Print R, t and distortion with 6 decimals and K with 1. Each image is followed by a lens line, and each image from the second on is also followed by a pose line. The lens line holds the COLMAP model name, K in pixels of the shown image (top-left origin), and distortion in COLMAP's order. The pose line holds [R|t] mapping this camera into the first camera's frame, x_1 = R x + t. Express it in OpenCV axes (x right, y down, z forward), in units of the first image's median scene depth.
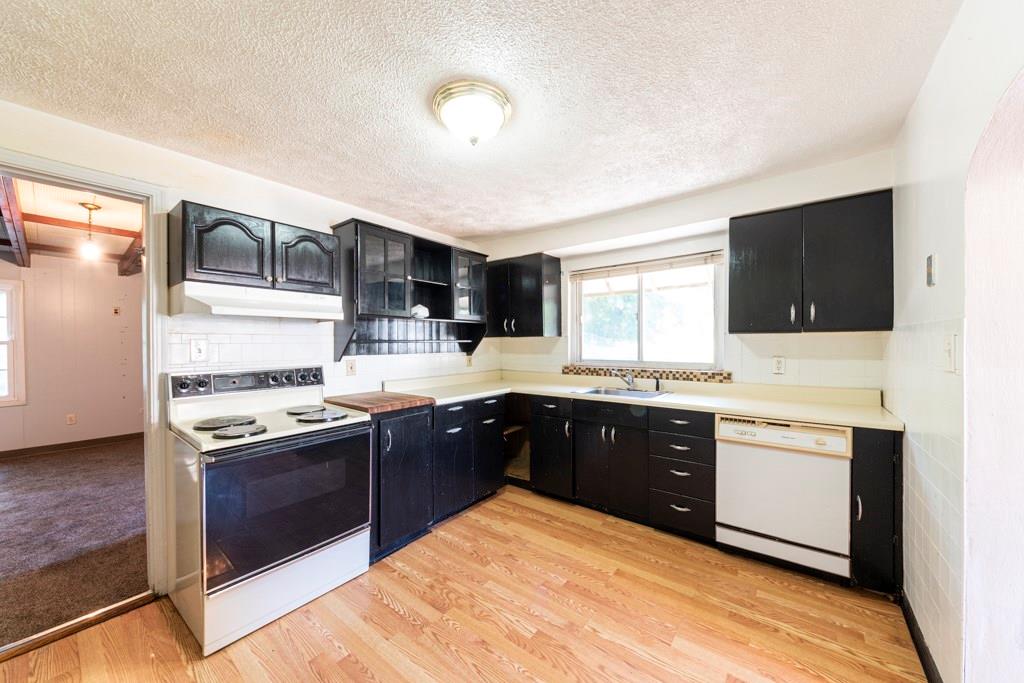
lens RADIAL K [[367.5, 0, 504.5], [0, 367.5, 344.3], [0, 0, 1]] dist [0.008341, -0.002530]
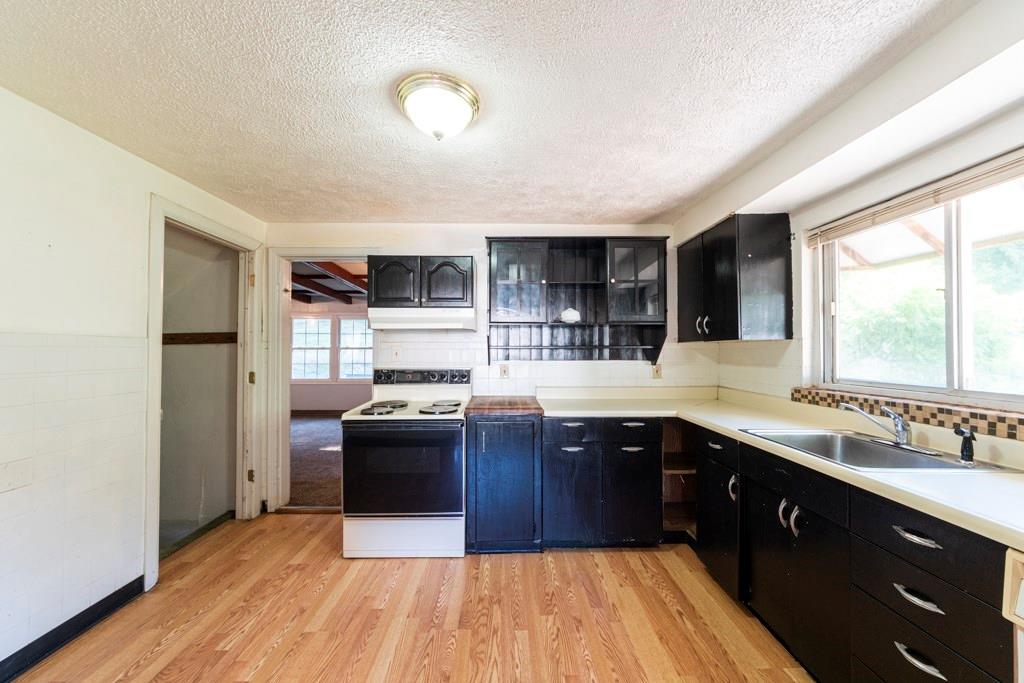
lens RADIAL K [[367.5, 0, 511.2], [0, 367.5, 347.6], [0, 0, 1]] dist [0.008341, -0.002530]
pose [[0.630803, -0.001911, -0.775941, 0.442330], [-0.006364, 0.999951, -0.007636, 0.000181], [0.775917, 0.009755, 0.630759, 0.323106]]
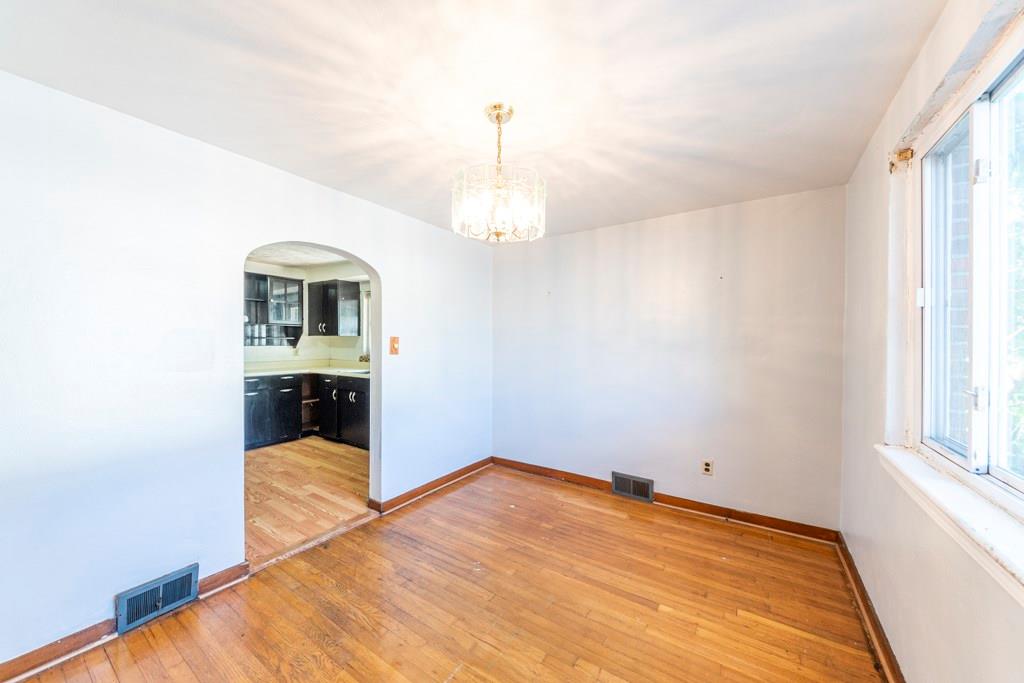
lens RADIAL K [[367.5, 0, 510.5], [0, 367.5, 345.7], [0, 0, 1]] dist [0.008341, -0.002530]
pose [[0.997162, 0.010245, 0.074580, 0.842275], [-0.010752, 0.999922, 0.006403, 0.002609], [-0.074508, -0.007186, 0.997194, -0.657889]]
